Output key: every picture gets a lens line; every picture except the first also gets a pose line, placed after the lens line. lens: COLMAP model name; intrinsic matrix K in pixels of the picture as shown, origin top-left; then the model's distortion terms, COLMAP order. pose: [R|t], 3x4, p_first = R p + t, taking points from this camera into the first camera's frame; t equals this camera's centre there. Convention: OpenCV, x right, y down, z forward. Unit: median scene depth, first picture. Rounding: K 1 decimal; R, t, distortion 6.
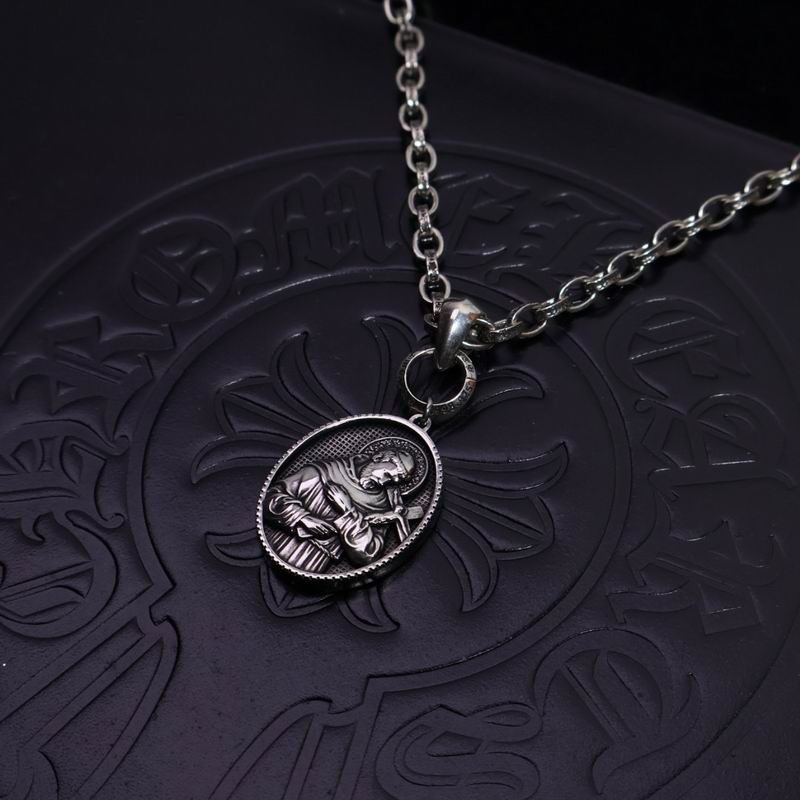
lens RADIAL K [[1624.3, 0, 400.0], [0, 1624.3, 400.0], [0, 0, 1]] dist [0.015414, -0.087859]
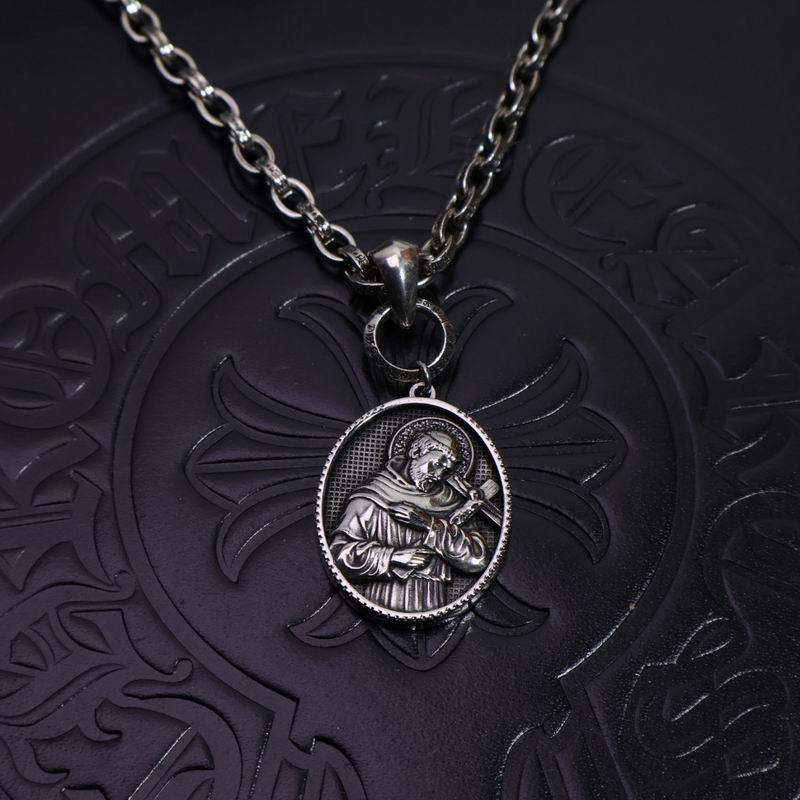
lens RADIAL K [[1624.3, 0, 400.0], [0, 1624.3, 400.0], [0, 0, 1]] dist [0.015414, -0.087859]
pose [[0.834724, -0.459073, 0.304119, -0.270573], [0.414113, 0.887340, 0.202827, -0.167999], [-0.362969, -0.043365, 0.930792, 0.197143]]
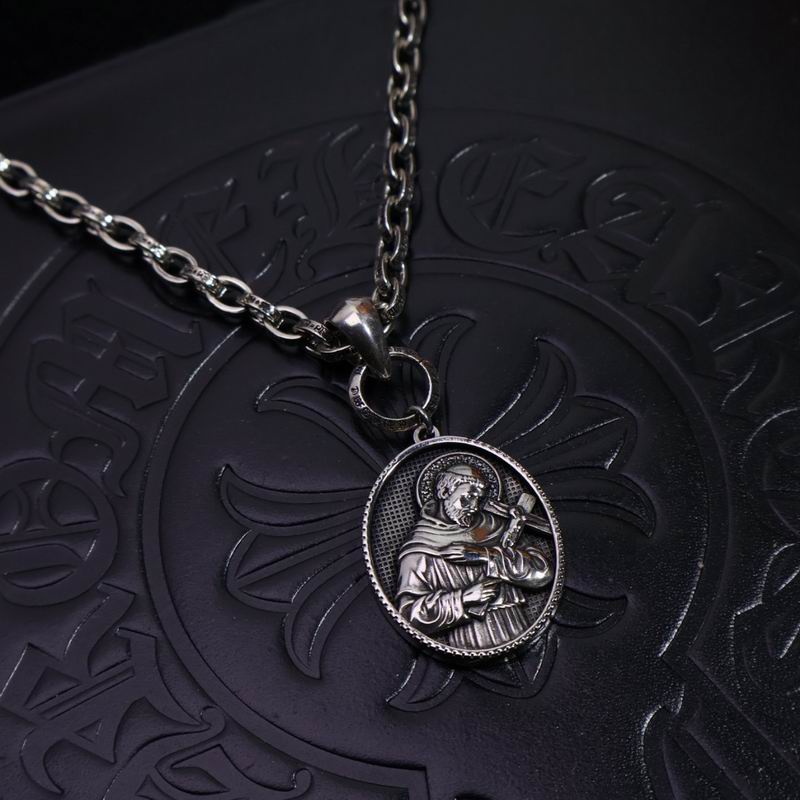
lens RADIAL K [[1624.3, 0, 400.0], [0, 1624.3, 400.0], [0, 0, 1]] dist [0.015414, -0.087859]
pose [[0.605468, -0.690210, 0.396255, -0.334153], [0.664887, 0.712314, 0.224800, -0.207927], [-0.437417, 0.127356, 0.890195, 0.237109]]
